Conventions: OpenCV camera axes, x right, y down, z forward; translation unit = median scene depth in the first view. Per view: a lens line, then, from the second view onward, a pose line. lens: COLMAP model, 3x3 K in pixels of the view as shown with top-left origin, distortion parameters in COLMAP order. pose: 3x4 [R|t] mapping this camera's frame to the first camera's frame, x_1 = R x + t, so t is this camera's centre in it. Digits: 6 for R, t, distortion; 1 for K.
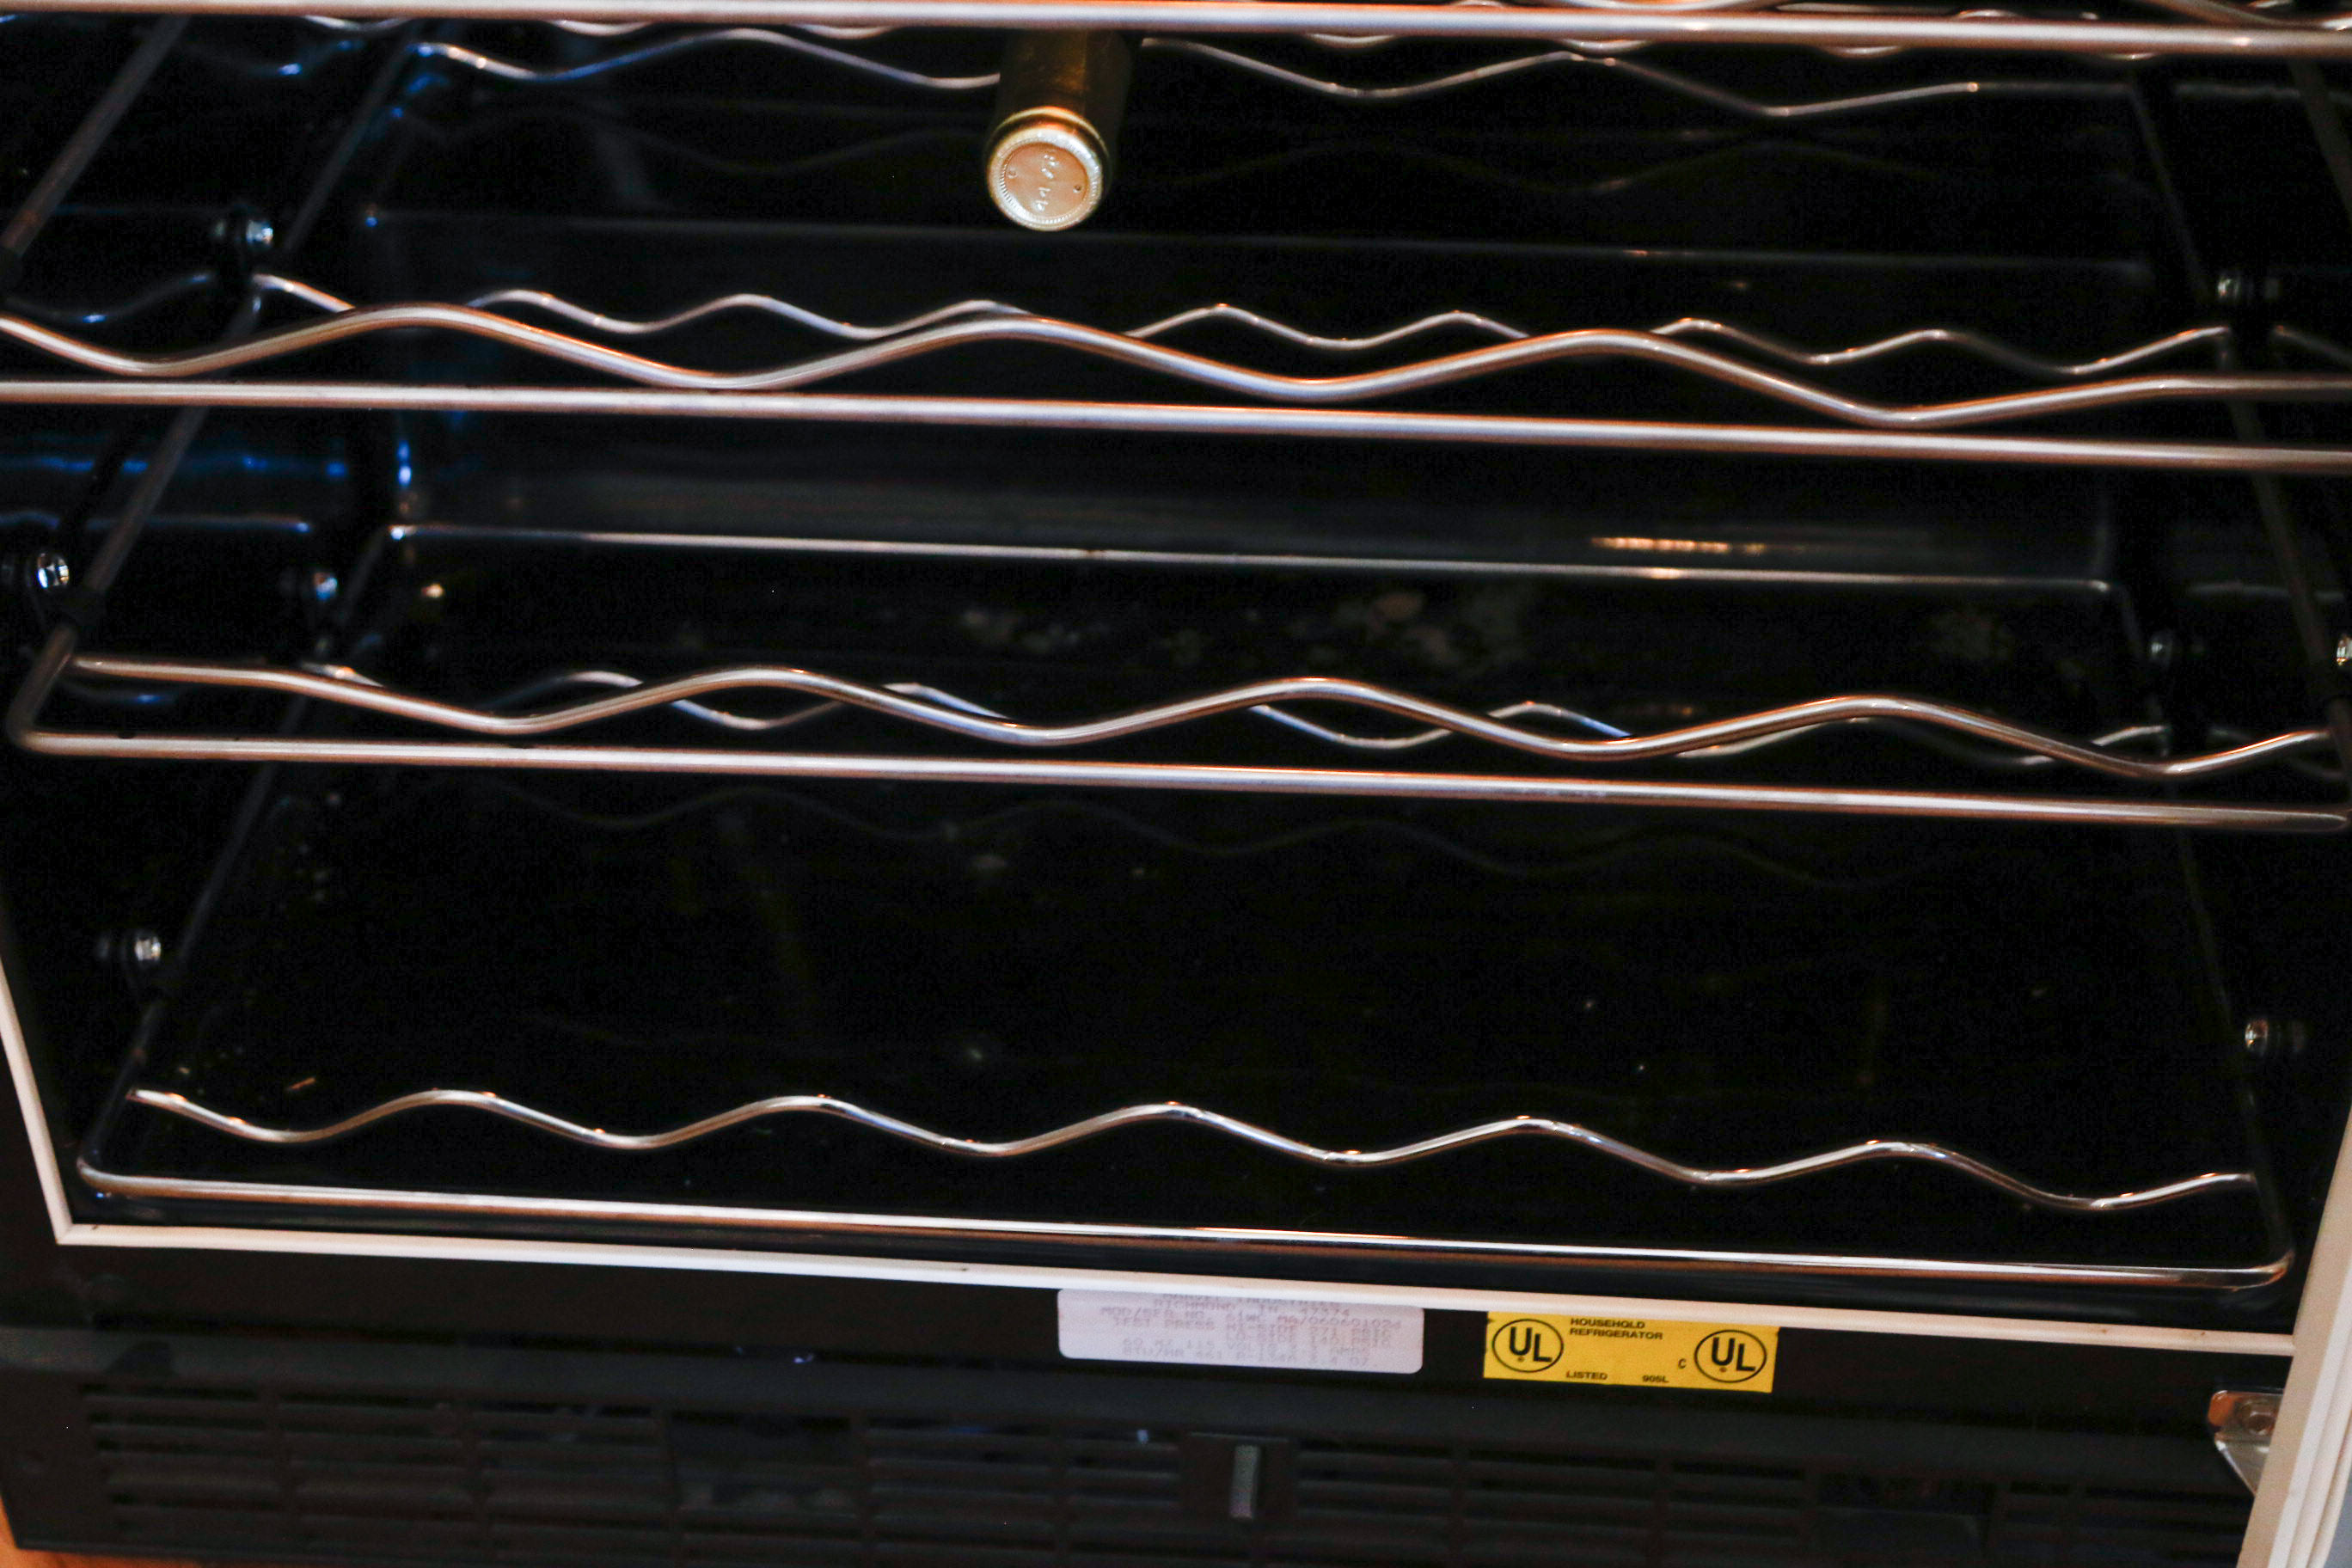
lens RADIAL K [[3538.9, 0, 1176.0], [0, 3538.9, 784.0], [0, 0, 1]] dist [-0.000831, -0.015367]
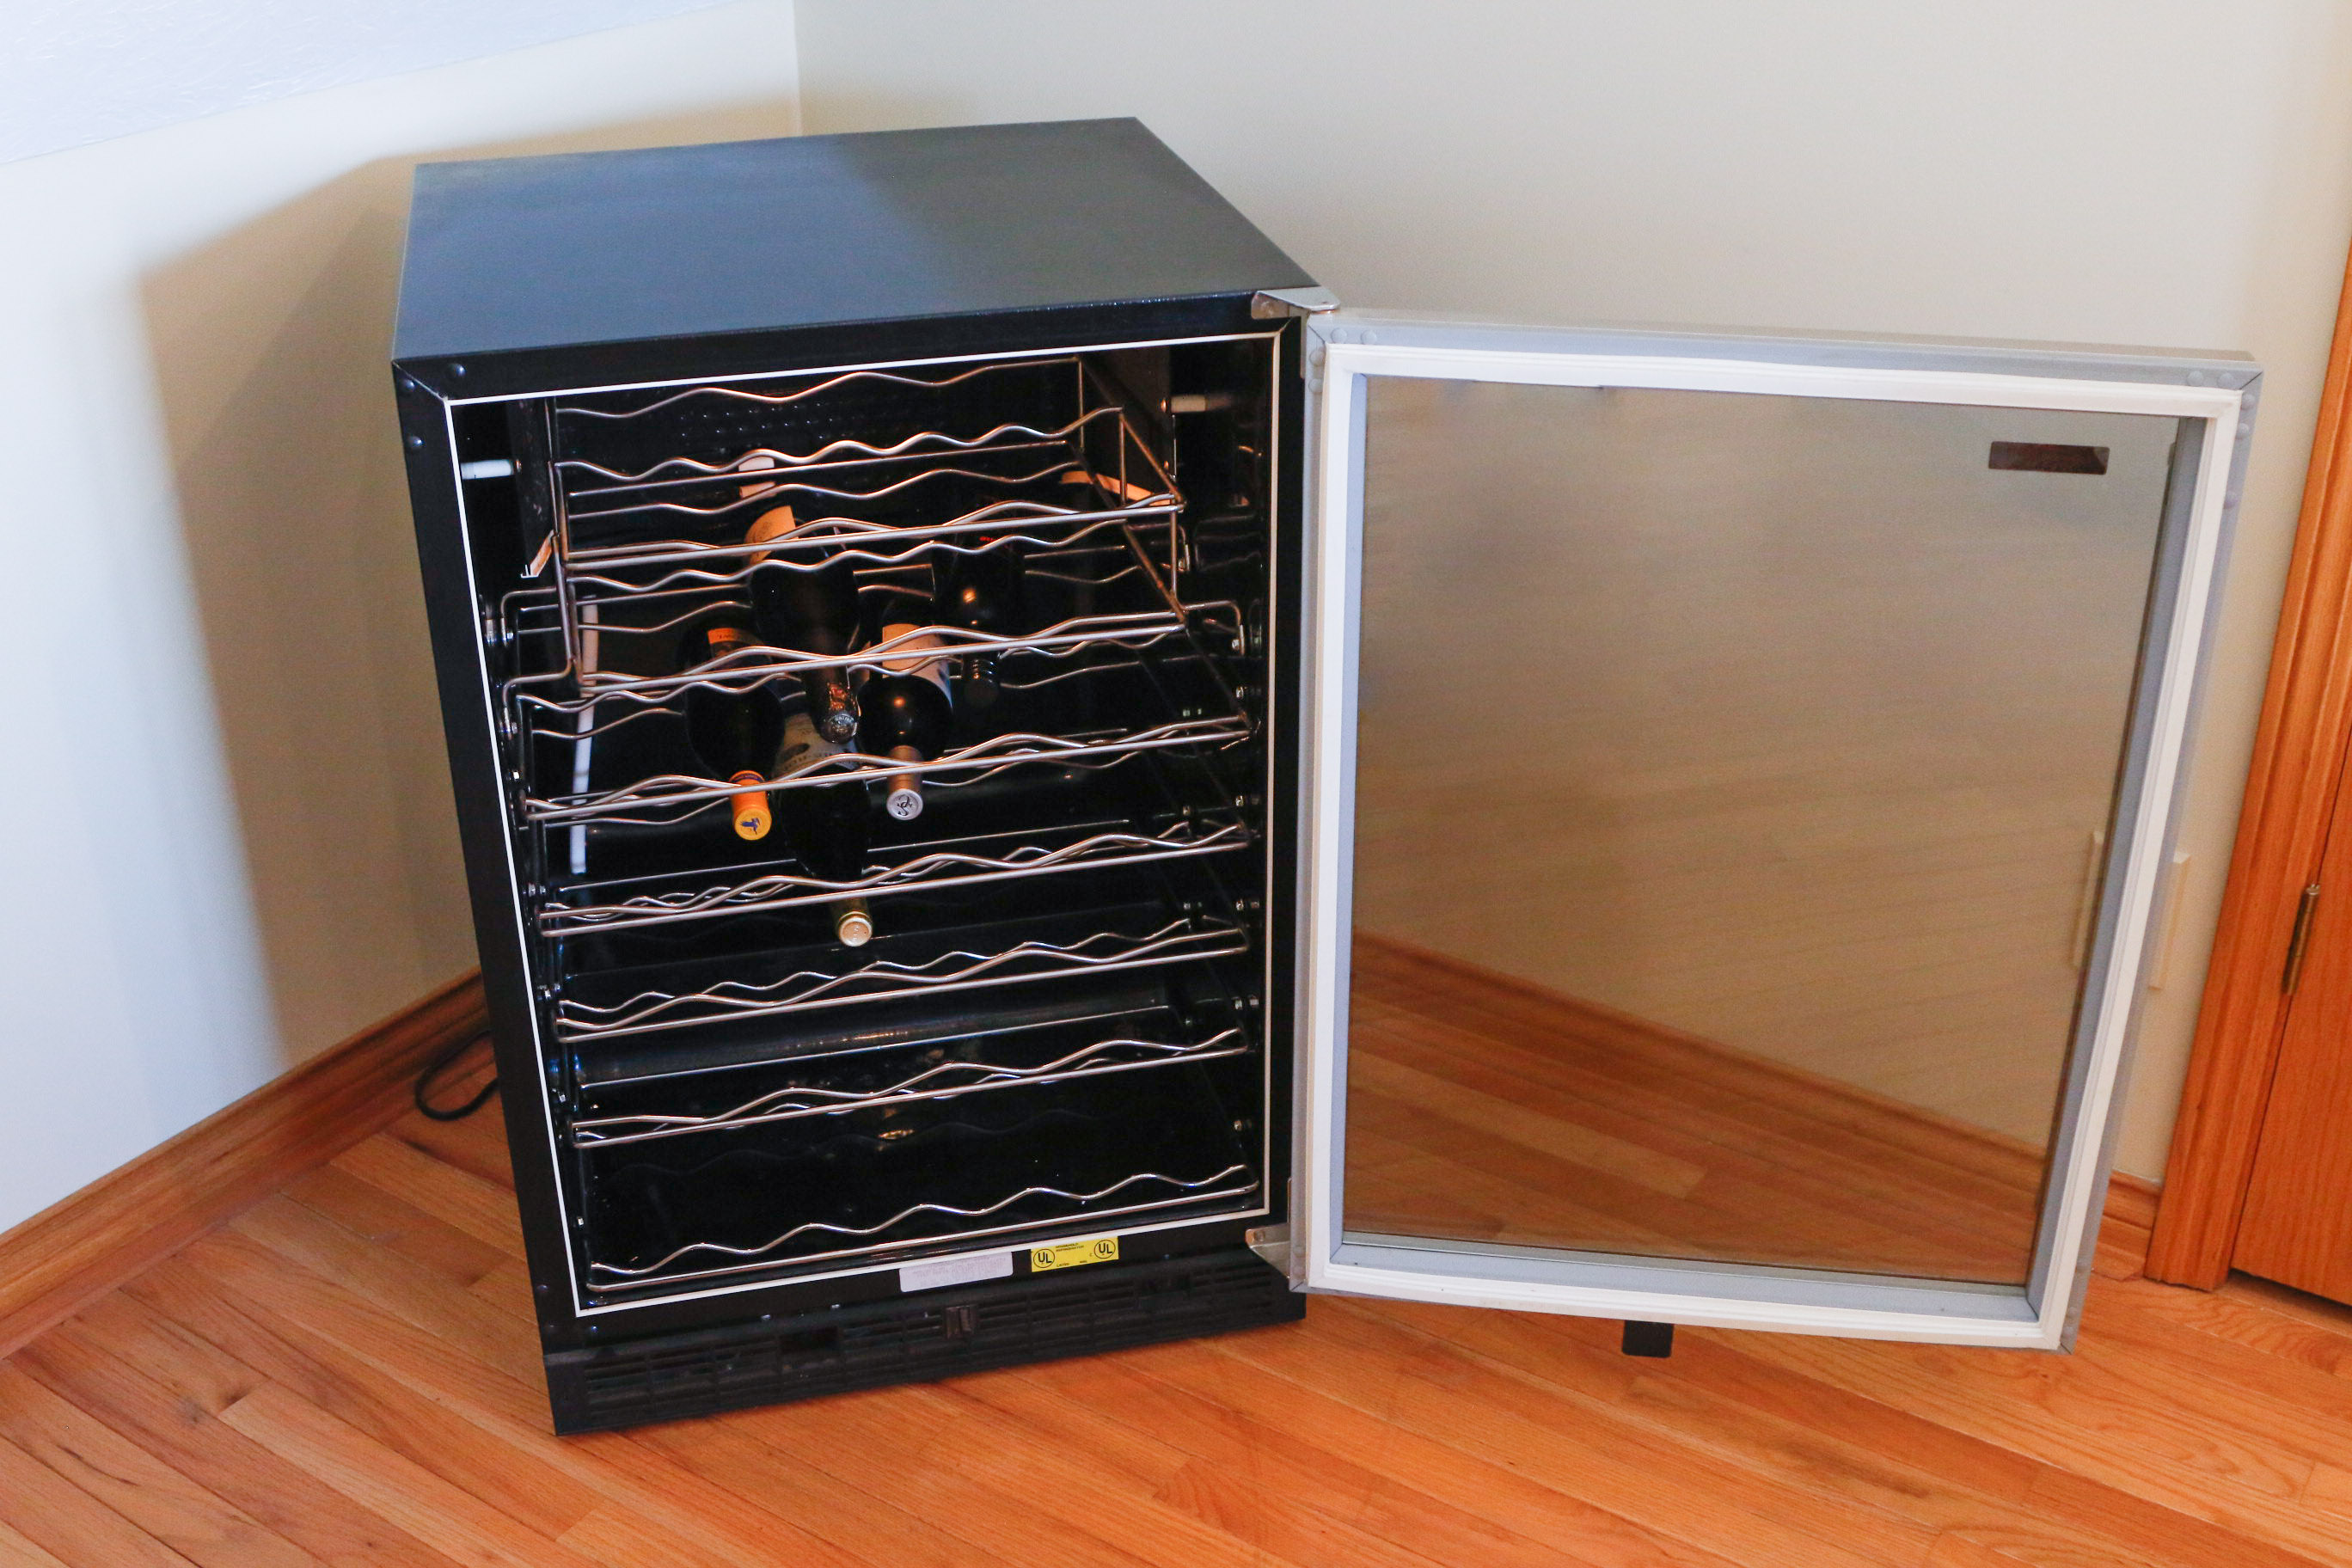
lens RADIAL K [[2722.2, 0, 1176.0], [0, 2722.2, 784.0], [0, 0, 1]] dist [-0.059789, 0.012694]
pose [[0.950251, -0.138794, 0.278853, -0.419442], [0.189138, 0.968408, -0.162521, 0.164748], [-0.247487, 0.207178, 0.946482, -1.477581]]
